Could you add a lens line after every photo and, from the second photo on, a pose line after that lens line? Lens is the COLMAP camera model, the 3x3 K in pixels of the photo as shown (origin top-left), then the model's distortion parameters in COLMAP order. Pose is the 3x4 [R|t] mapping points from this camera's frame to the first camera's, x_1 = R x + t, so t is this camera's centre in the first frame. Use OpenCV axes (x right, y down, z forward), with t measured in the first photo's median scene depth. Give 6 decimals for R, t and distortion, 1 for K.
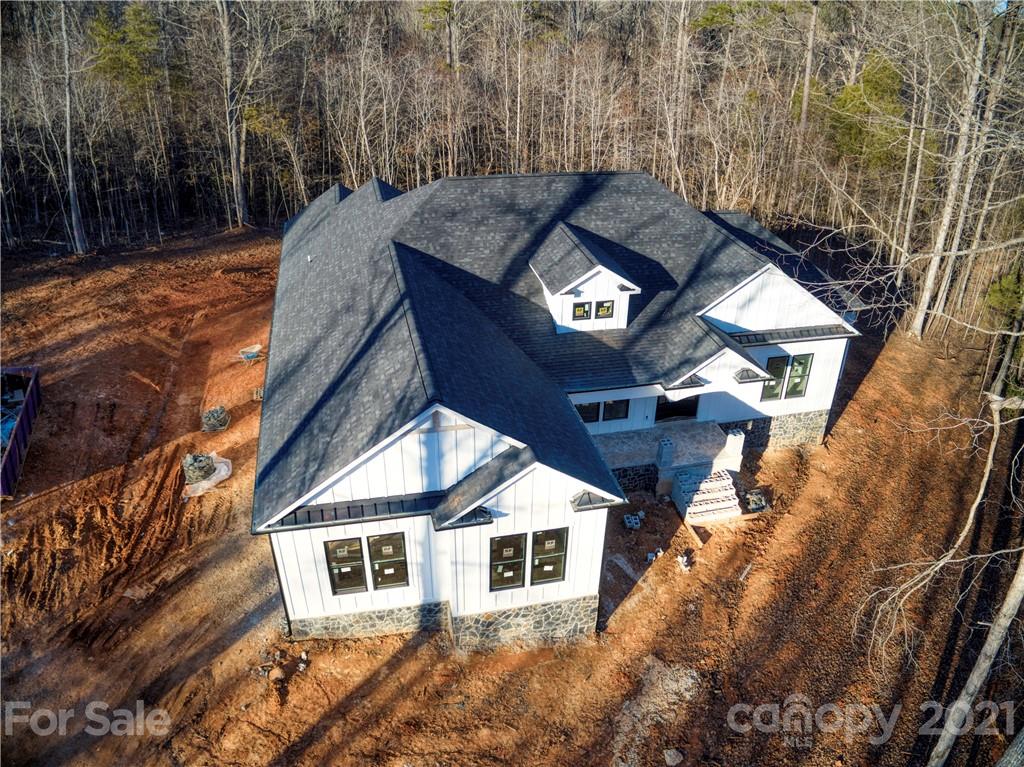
lens RADIAL K [[776.0, 0, 512.0], [0, 776.0, 383.5], [0, 0, 1]] dist [-0.250973, 0.072292]
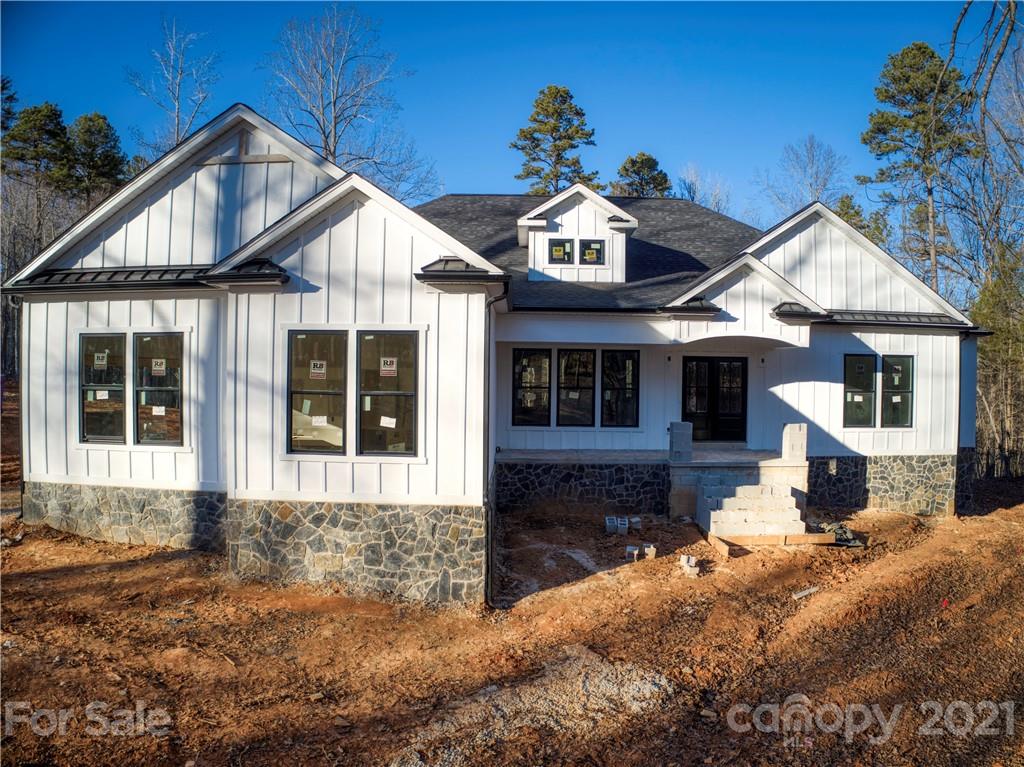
lens RADIAL K [[776.0, 0, 512.0], [0, 776.0, 383.5], [0, 0, 1]] dist [-0.250973, 0.072292]
pose [[0.972521, 0.000240, -0.232815, 0.266786], [-0.113311, 0.874056, -0.472426, 0.466788], [0.203380, 0.485825, 0.850065, 0.491848]]
